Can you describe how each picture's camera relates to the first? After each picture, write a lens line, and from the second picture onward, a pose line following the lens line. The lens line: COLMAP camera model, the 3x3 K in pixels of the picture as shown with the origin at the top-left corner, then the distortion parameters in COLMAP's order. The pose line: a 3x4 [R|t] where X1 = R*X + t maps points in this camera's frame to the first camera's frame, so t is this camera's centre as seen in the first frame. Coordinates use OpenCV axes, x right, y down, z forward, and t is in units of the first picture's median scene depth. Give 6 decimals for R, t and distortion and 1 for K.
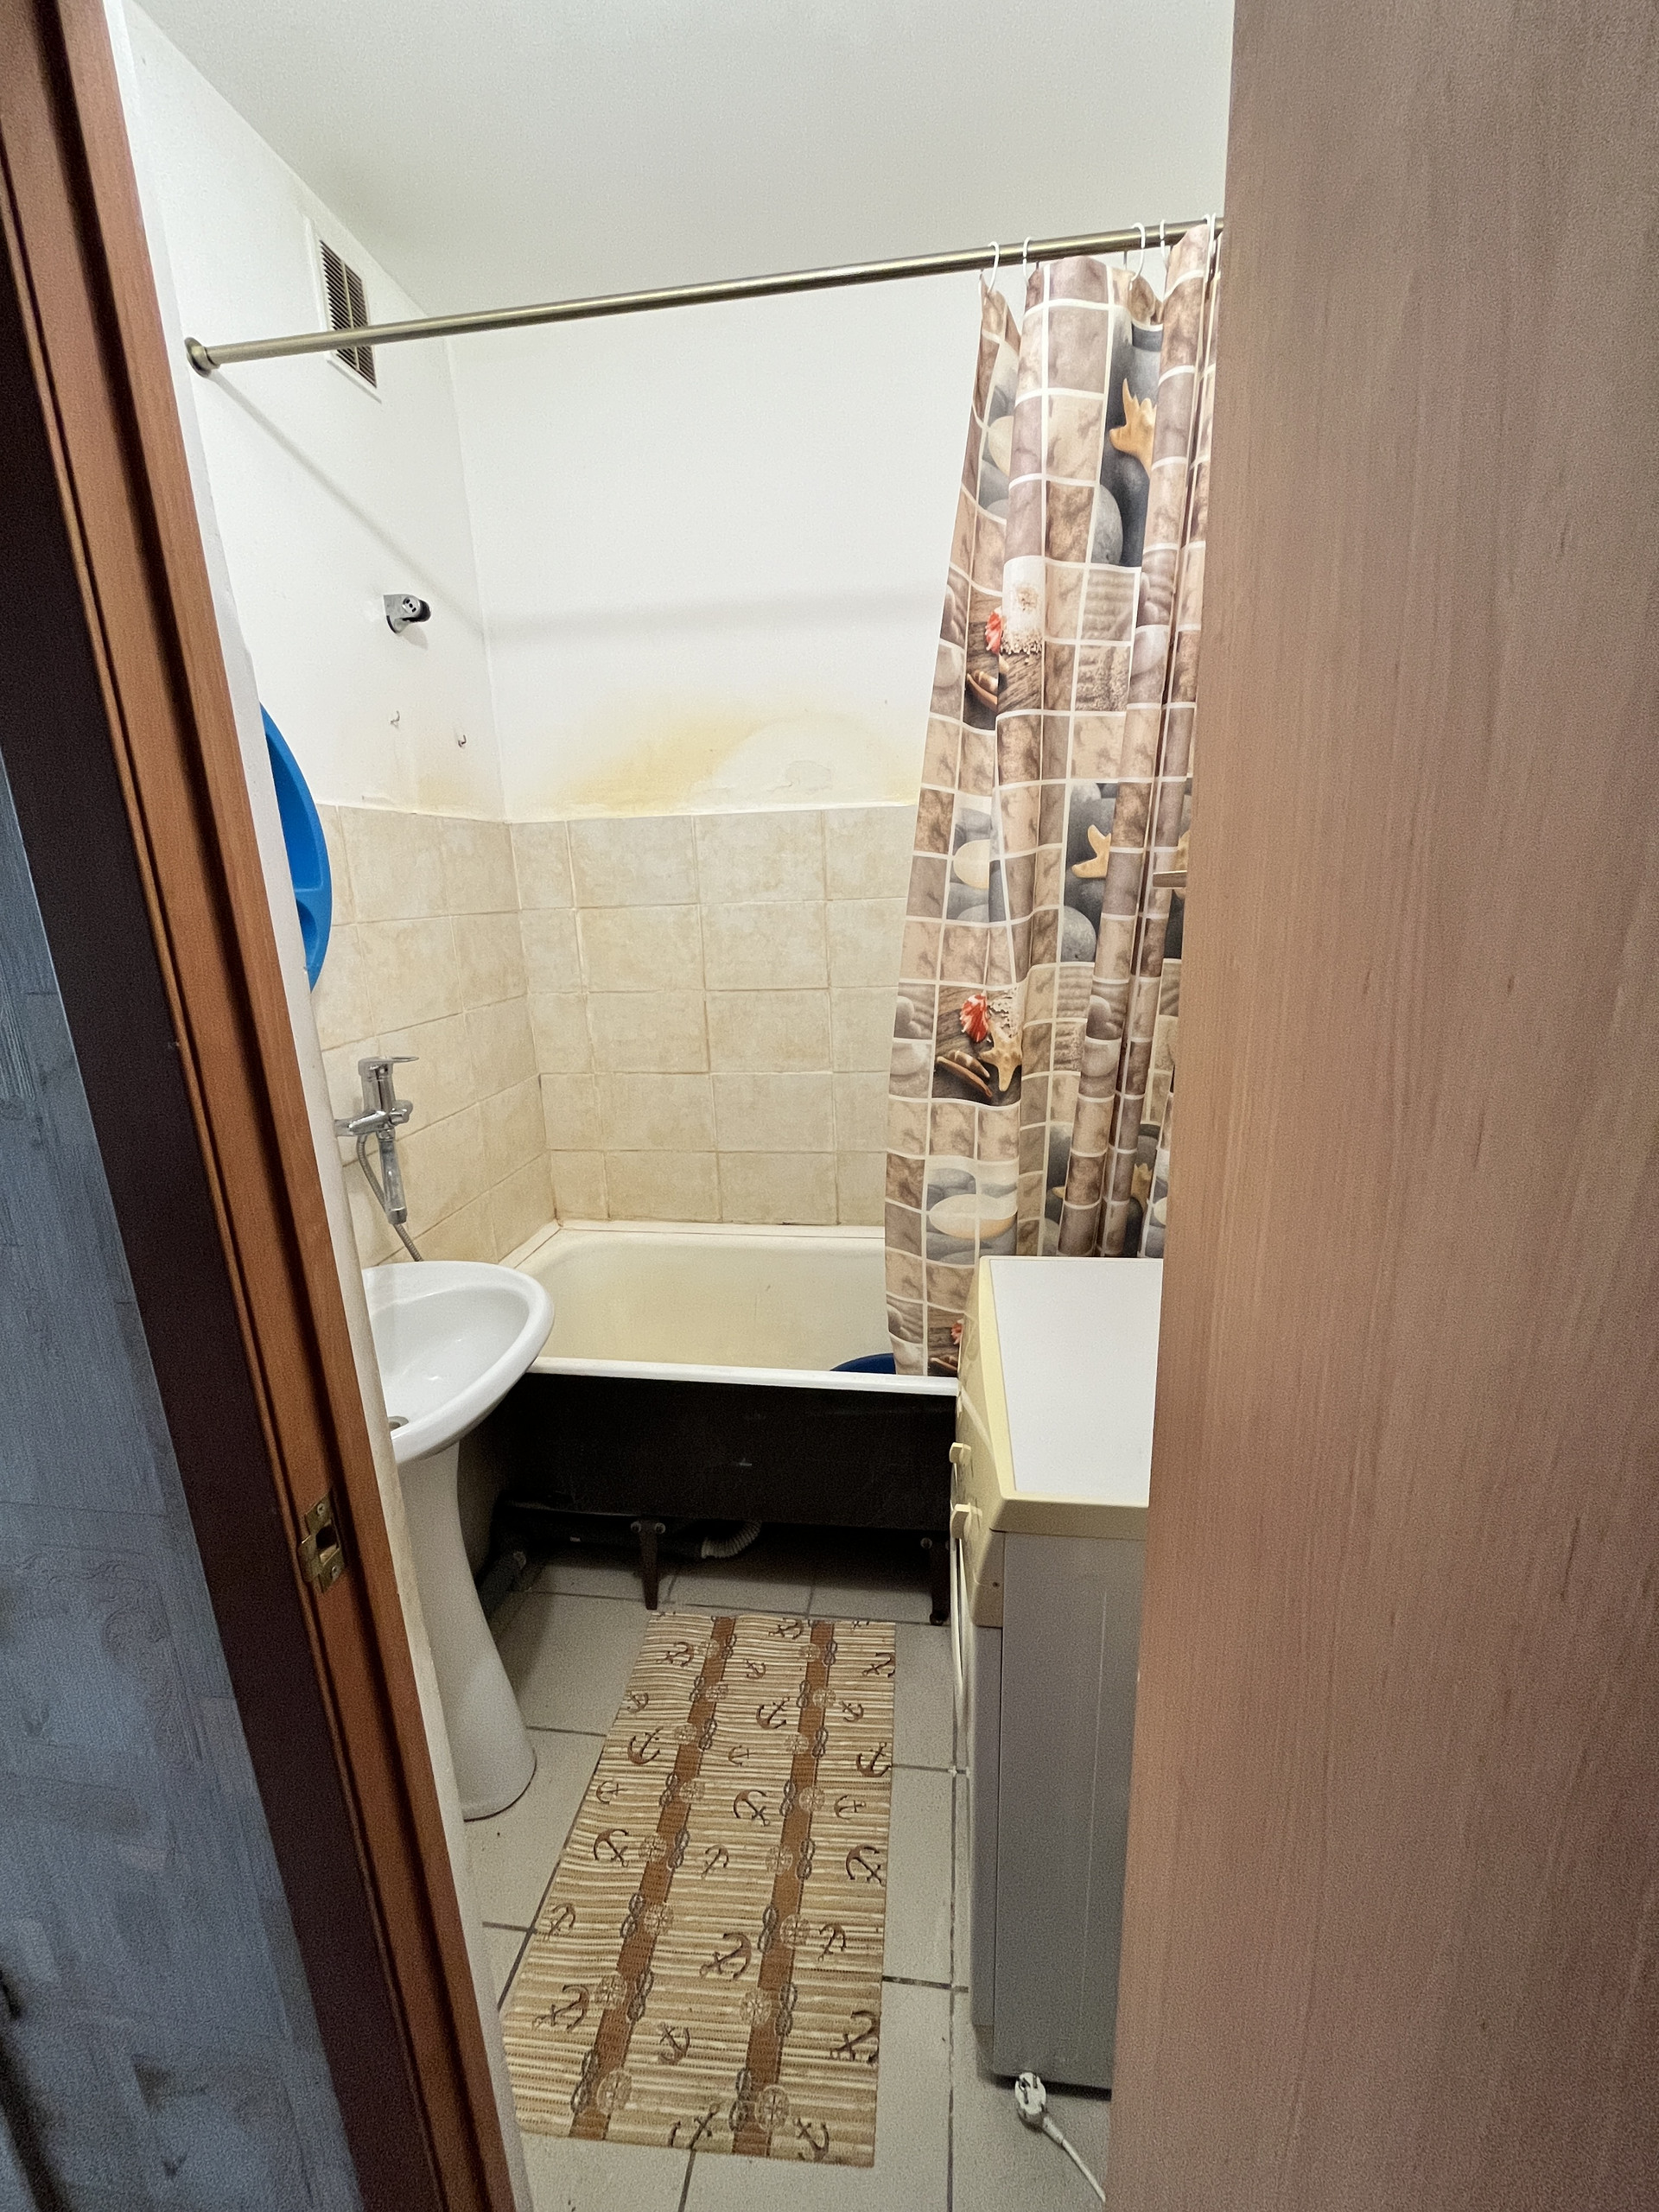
lens RADIAL K [[894.8, 0, 844.6], [0, 894.8, 1108.3], [0, 0, 1]] dist [-0.003161, 0.000407]
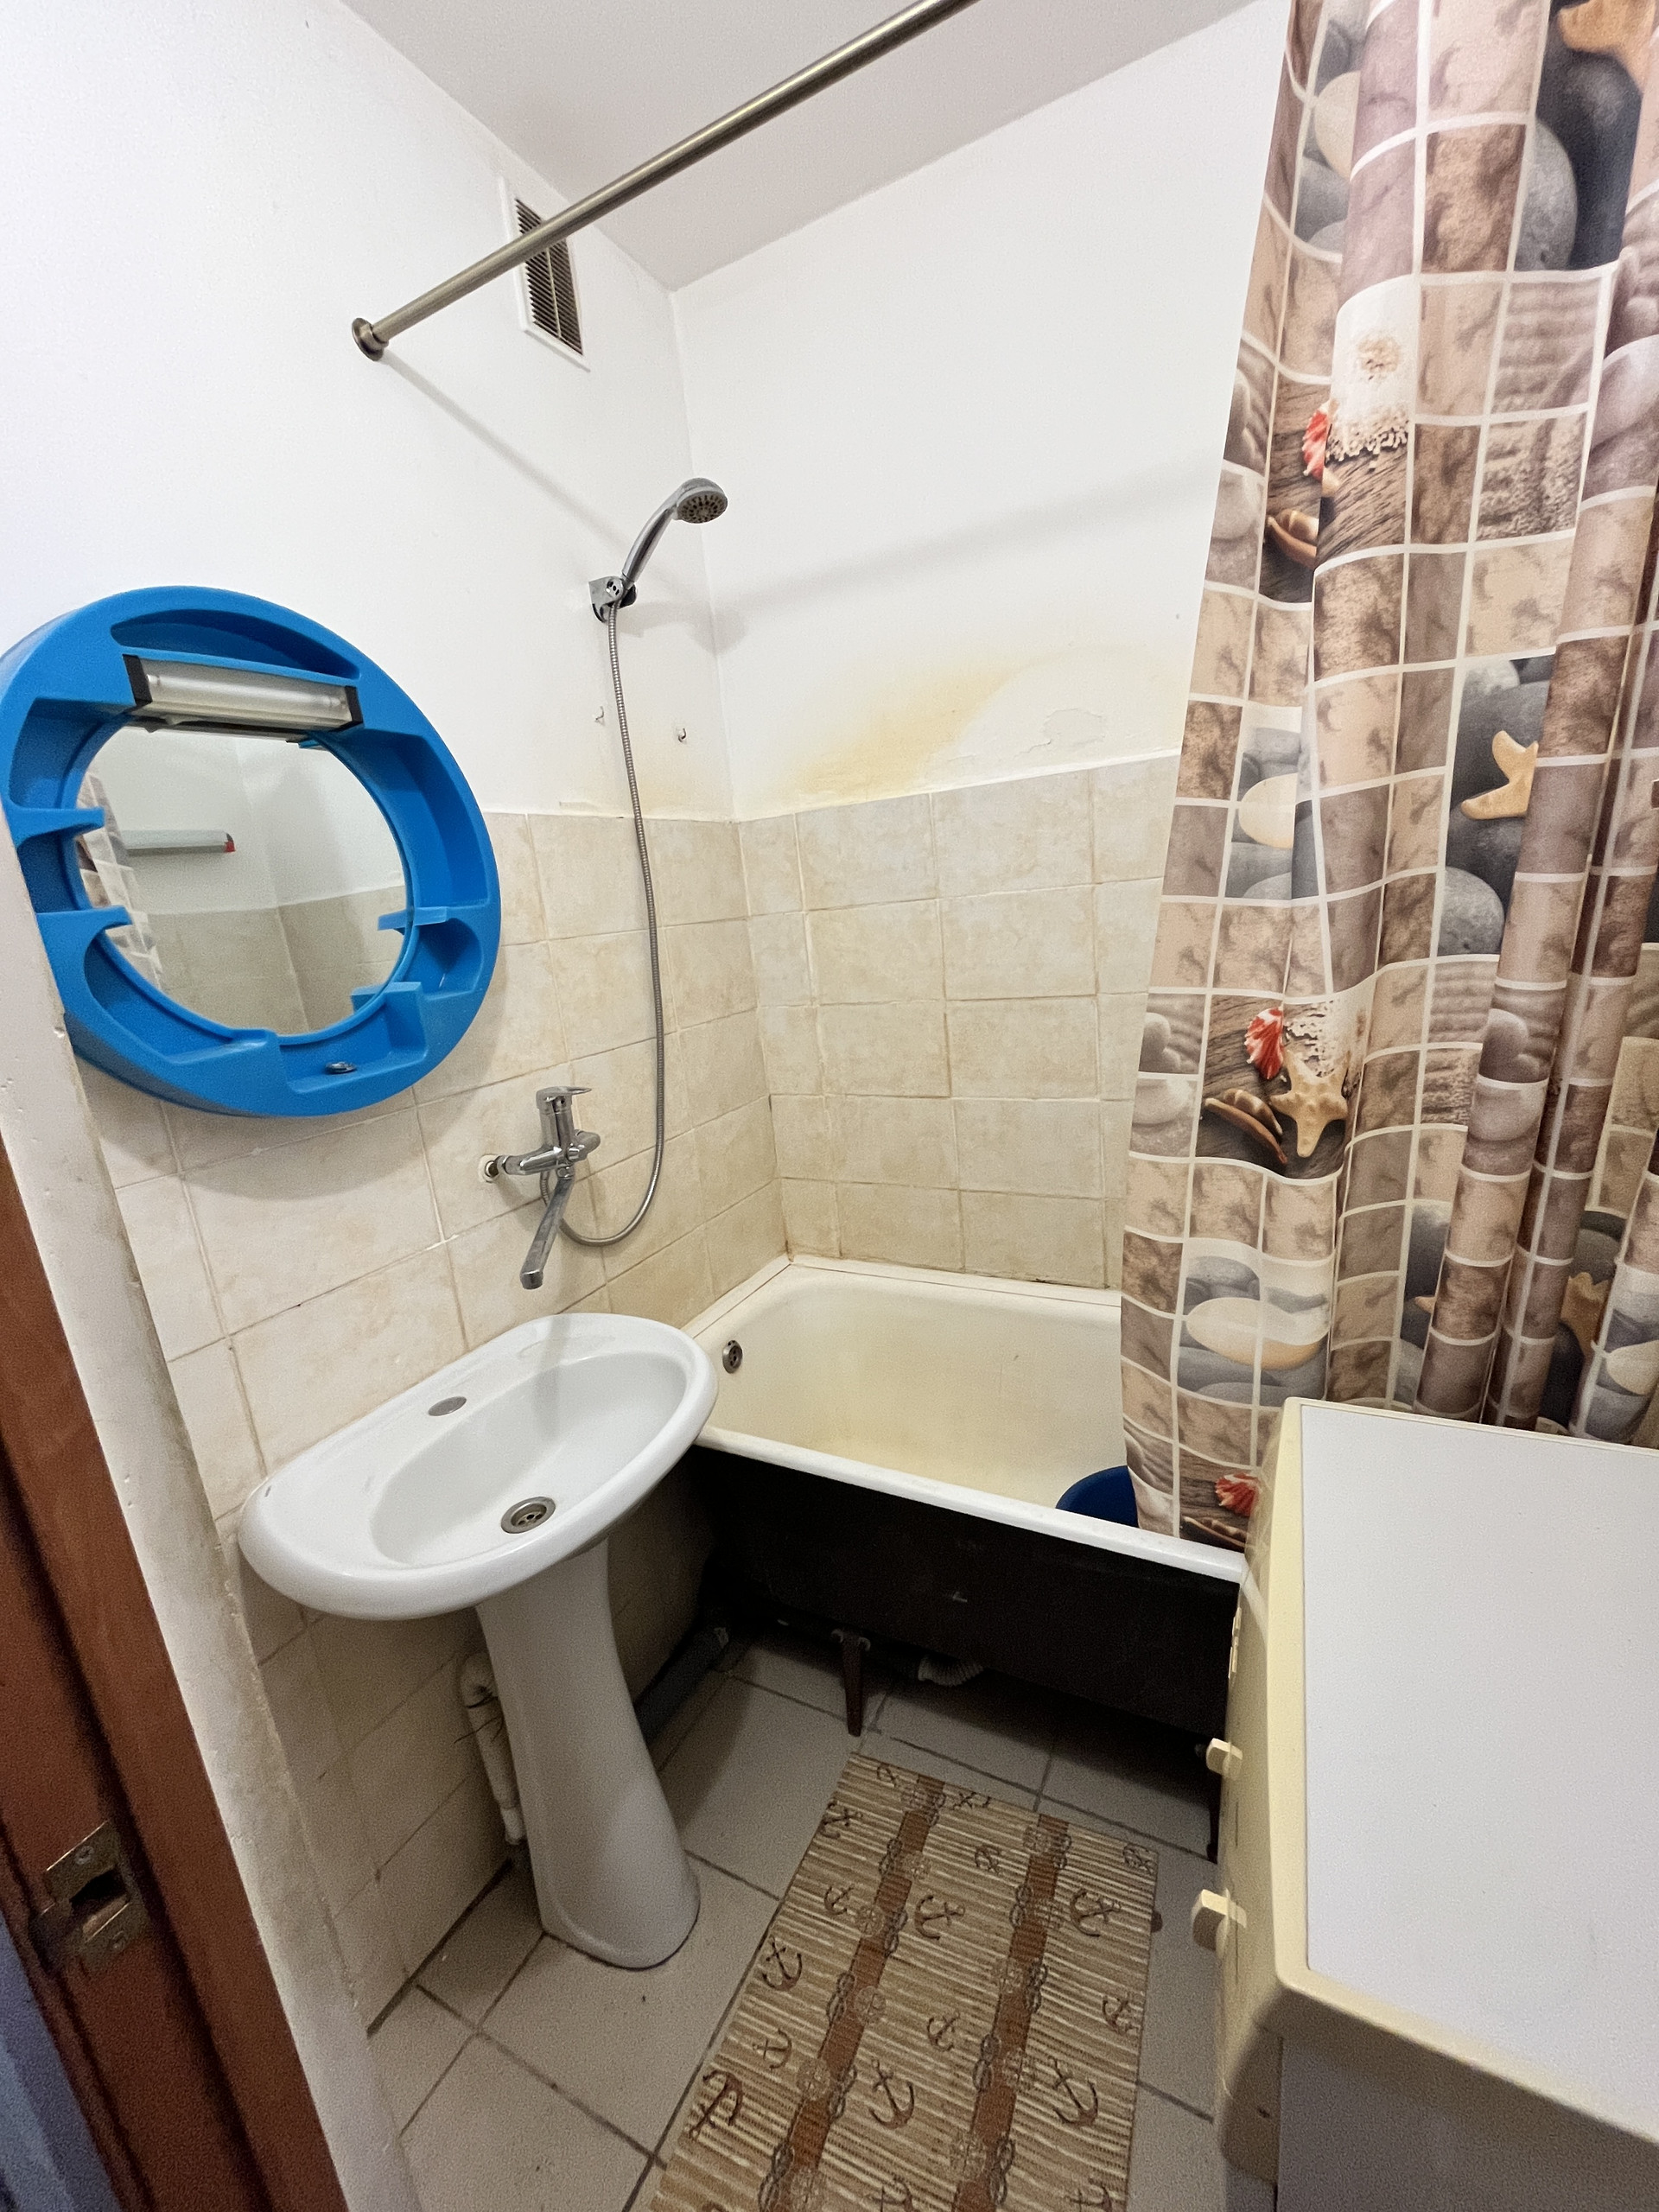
lens RADIAL K [[894.8, 0, 841.6], [0, 894.8, 1107.1], [0, 0, 1]] dist [-0.003161, 0.000407]
pose [[0.938514, 0.021639, -0.344564, 0.065729], [-0.020593, 0.999766, 0.006695, -0.050719], [0.344628, 0.000813, 0.938739, 0.255692]]
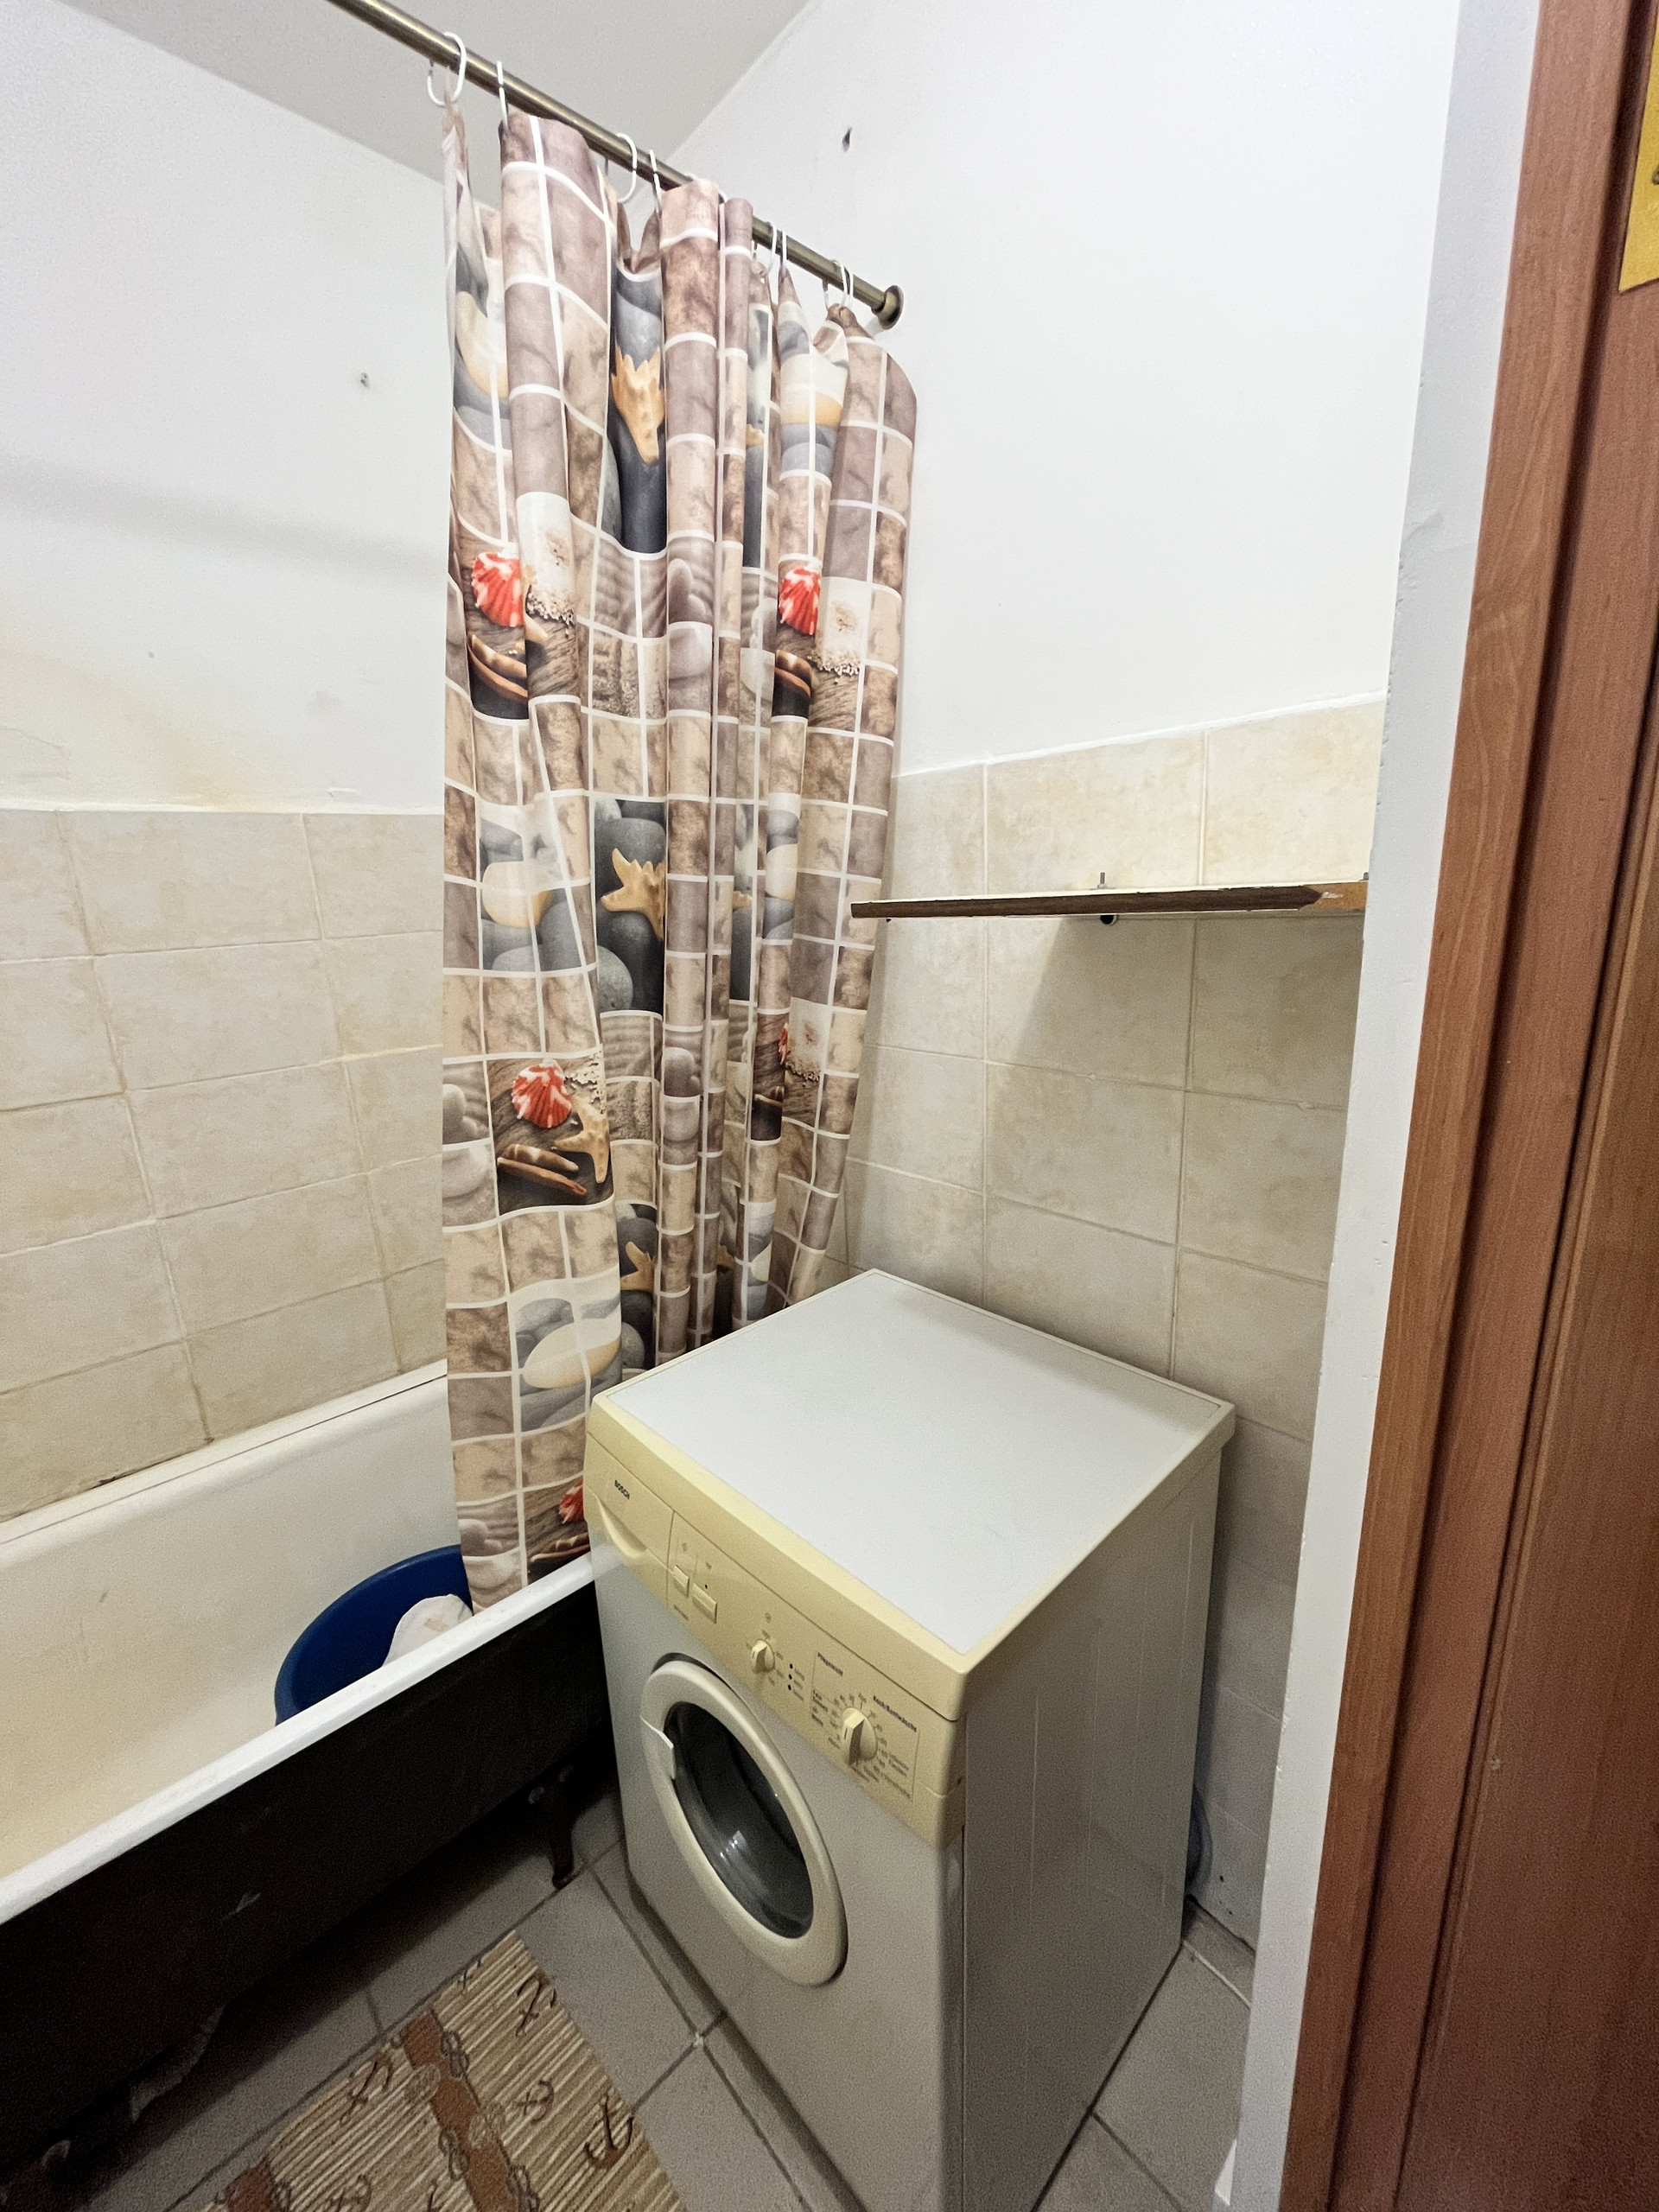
lens RADIAL K [[894.8, 0, 833.5], [0, 894.8, 1109.0], [0, 0, 1]] dist [-0.003161, 0.000407]
pose [[0.635748, -0.178305, 0.751021, -0.253371], [0.206598, 0.976763, 0.057013, -0.079924], [-0.743735, 0.118913, 0.657813, 0.309676]]
